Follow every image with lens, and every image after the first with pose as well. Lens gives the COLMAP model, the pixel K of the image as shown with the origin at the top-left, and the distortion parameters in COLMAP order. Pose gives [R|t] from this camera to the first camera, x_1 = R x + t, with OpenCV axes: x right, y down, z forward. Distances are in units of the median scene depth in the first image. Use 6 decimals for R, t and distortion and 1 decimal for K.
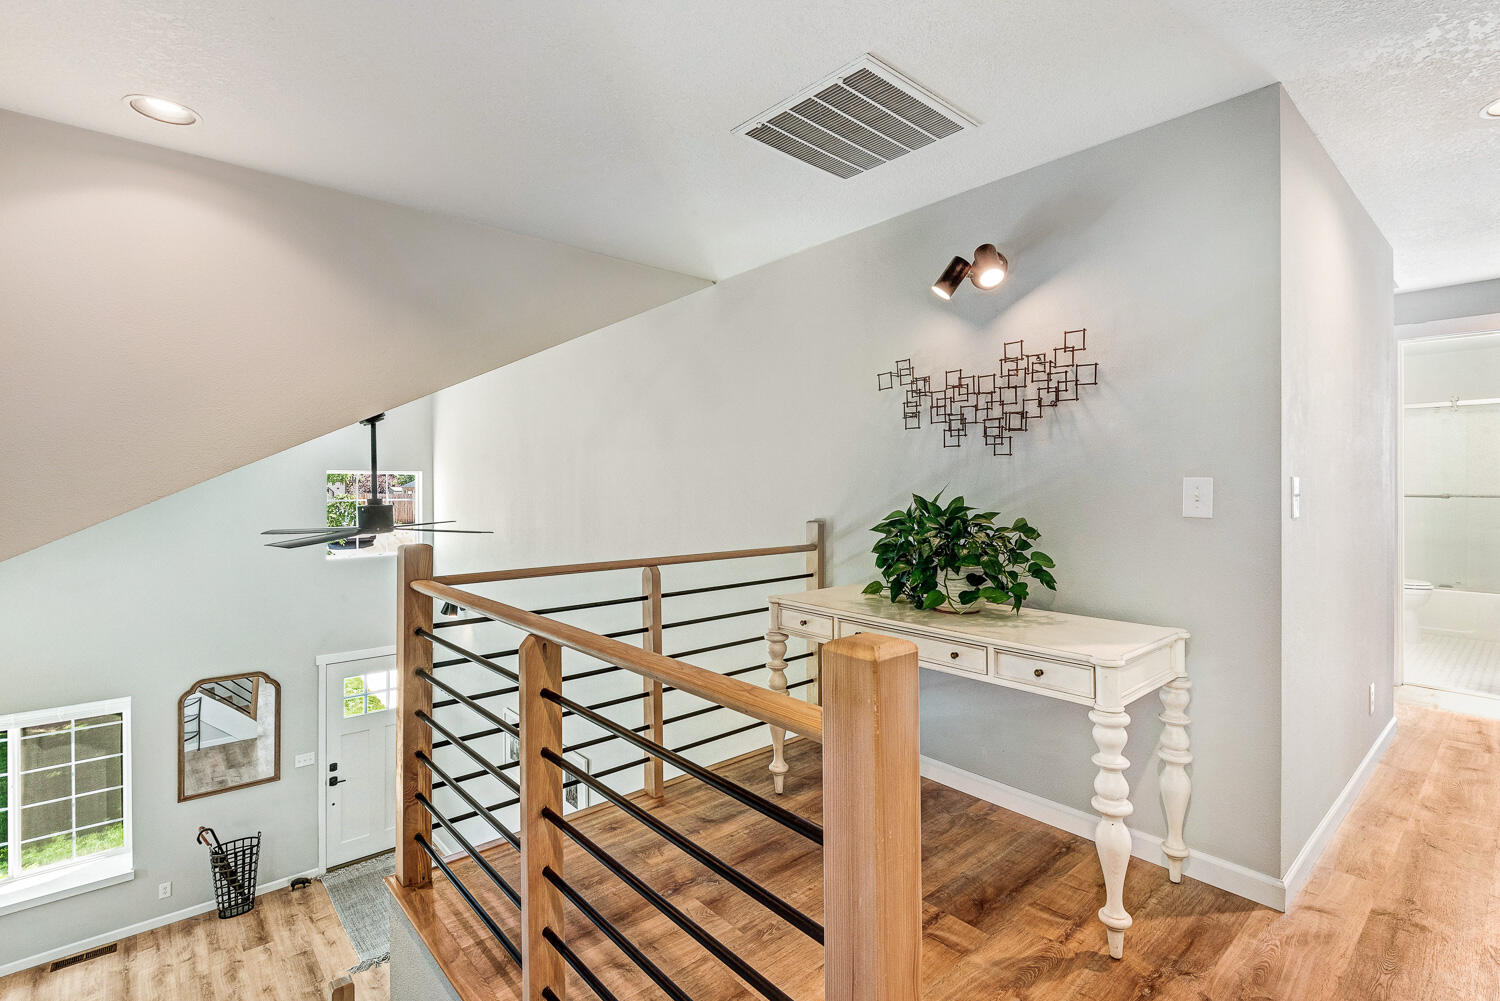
lens RADIAL K [[709.3, 0, 750.7], [0, 709.3, 486.7], [0, 0, 1]] dist [-0.001503, -0.000757]
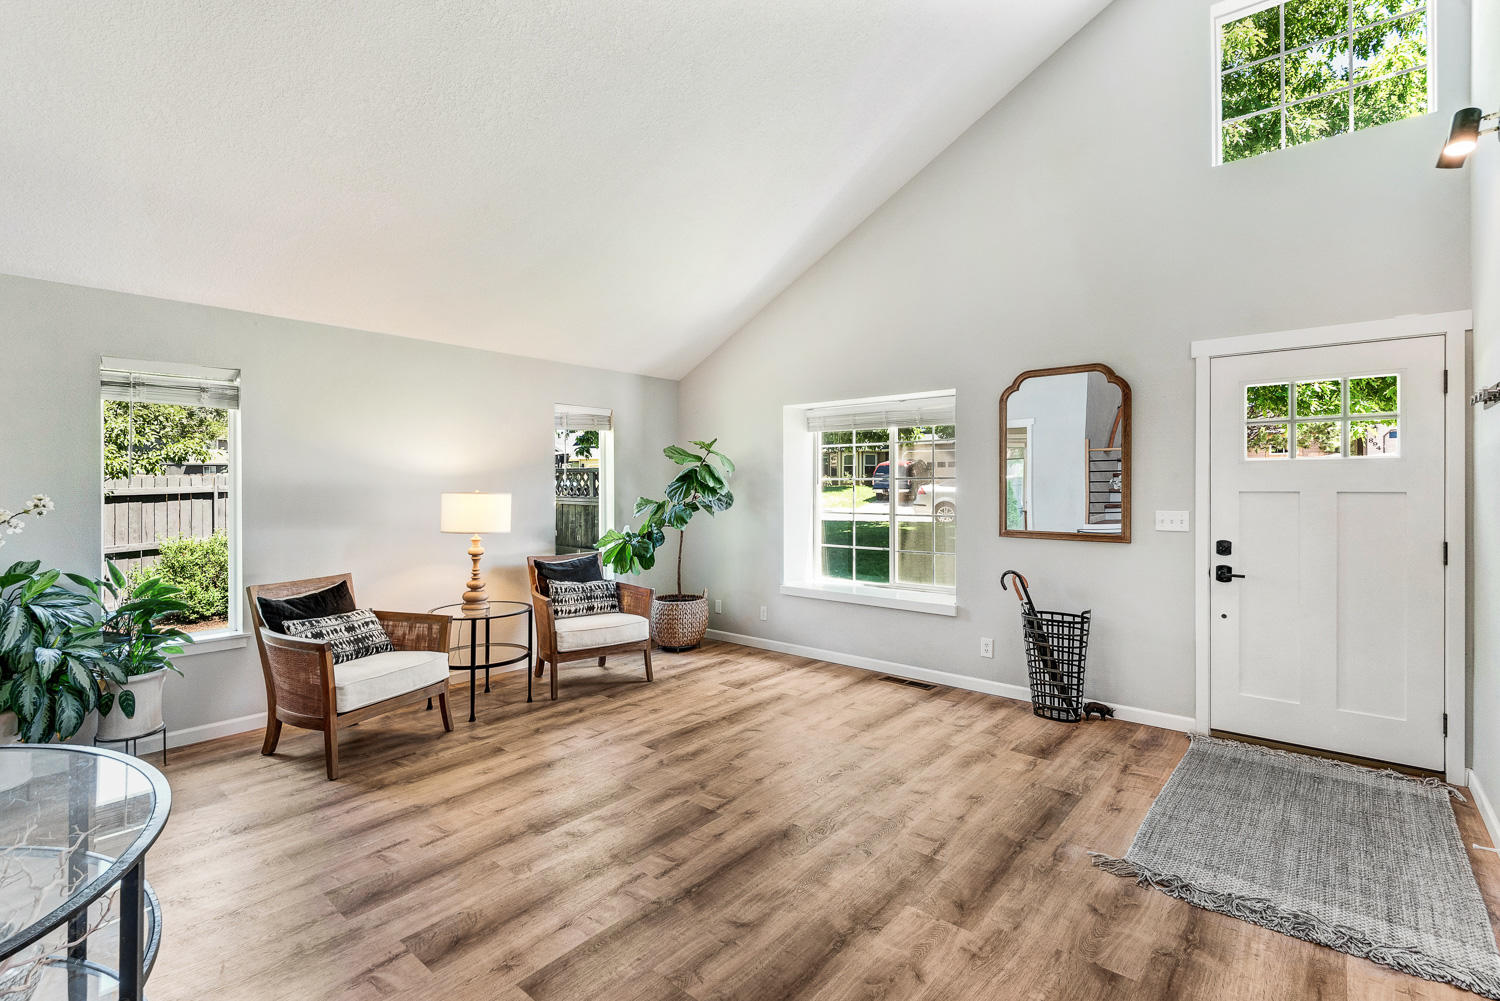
lens RADIAL K [[692.1, 0, 754.9], [0, 692.1, 487.4], [0, 0, 1]] dist [0.030865, -0.022755]
pose [[0.152807, 0.000957, -0.988256, -0.129530], [-0.002970, 0.999995, 0.000509, 0.392902], [0.988252, 0.002857, 0.152809, 0.631592]]
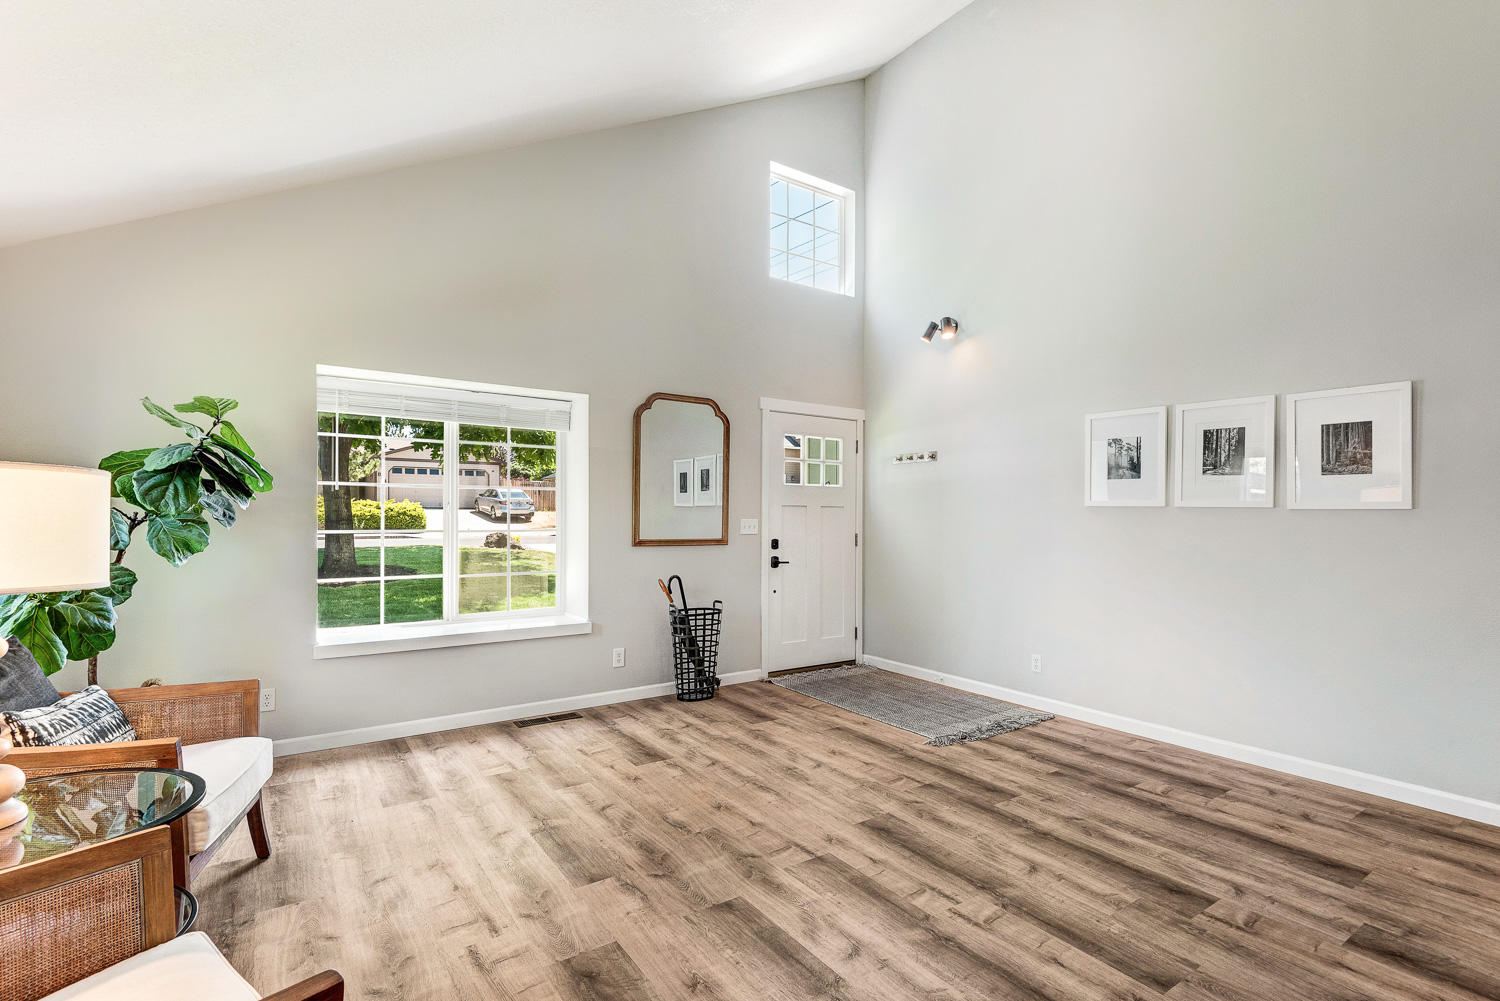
lens RADIAL K [[700.8, 0, 753.5], [0, 700.8, 518.7], [0, 0, 1]] dist [0.025240, -0.024288]
pose [[0.993294, 0.006564, -0.115427, -0.587425], [-0.006320, 0.999977, 0.002482, 0.410591], [0.115440, -0.001736, 0.993313, 0.259843]]
